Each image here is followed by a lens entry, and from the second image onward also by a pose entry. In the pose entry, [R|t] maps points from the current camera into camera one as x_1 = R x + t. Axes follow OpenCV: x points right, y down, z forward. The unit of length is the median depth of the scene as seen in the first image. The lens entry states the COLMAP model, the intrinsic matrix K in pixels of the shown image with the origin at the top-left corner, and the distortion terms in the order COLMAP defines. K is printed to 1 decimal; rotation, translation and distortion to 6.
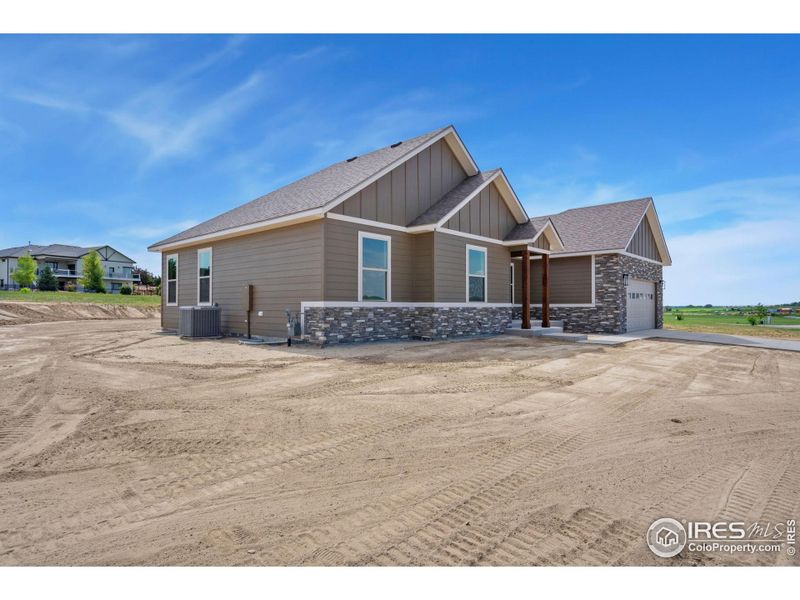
lens RADIAL K [[444.7, 0, 400.0], [0, 444.7, 300.0], [0, 0, 1]] dist [-0.003451, -0.000571]
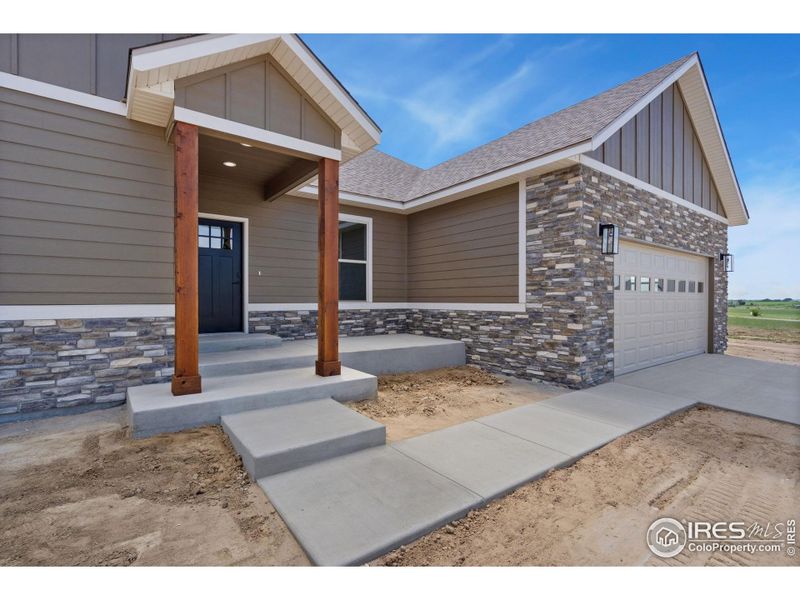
lens RADIAL K [[382.6, 0, 403.7], [0, 382.6, 299.0], [0, 0, 1]] dist [0.001393, 0.000240]
pose [[0.983812, 0.001681, -0.179198, 0.405545], [0.000579, 0.999921, 0.012560, -0.000230], [0.179205, -0.012460, 0.983733, 0.667863]]
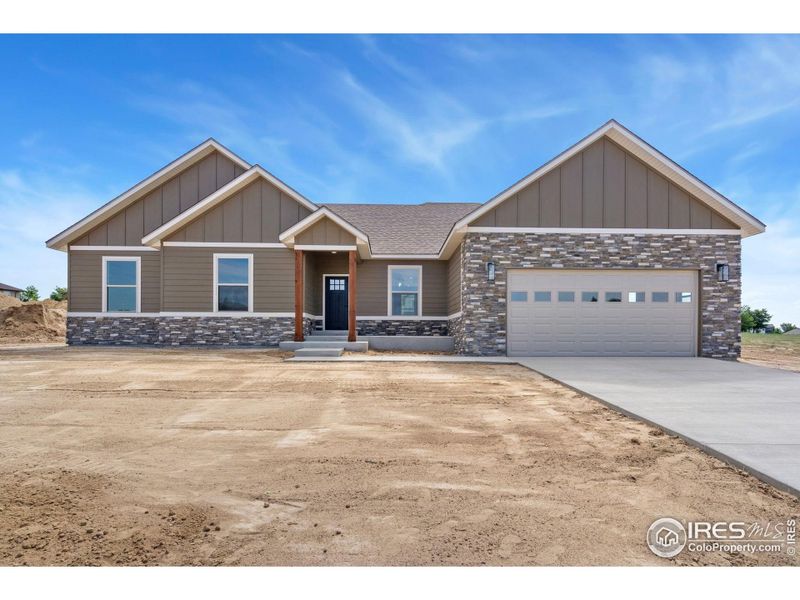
lens RADIAL K [[442.4, 0, 399.5], [0, 442.4, 335.9], [0, 0, 1]] dist [-0.001040, -0.000186]
pose [[0.690899, 0.004052, -0.722940, 0.892017], [0.005969, 0.999918, 0.011309, 0.038951], [0.722927, -0.012128, 0.690818, 0.472449]]
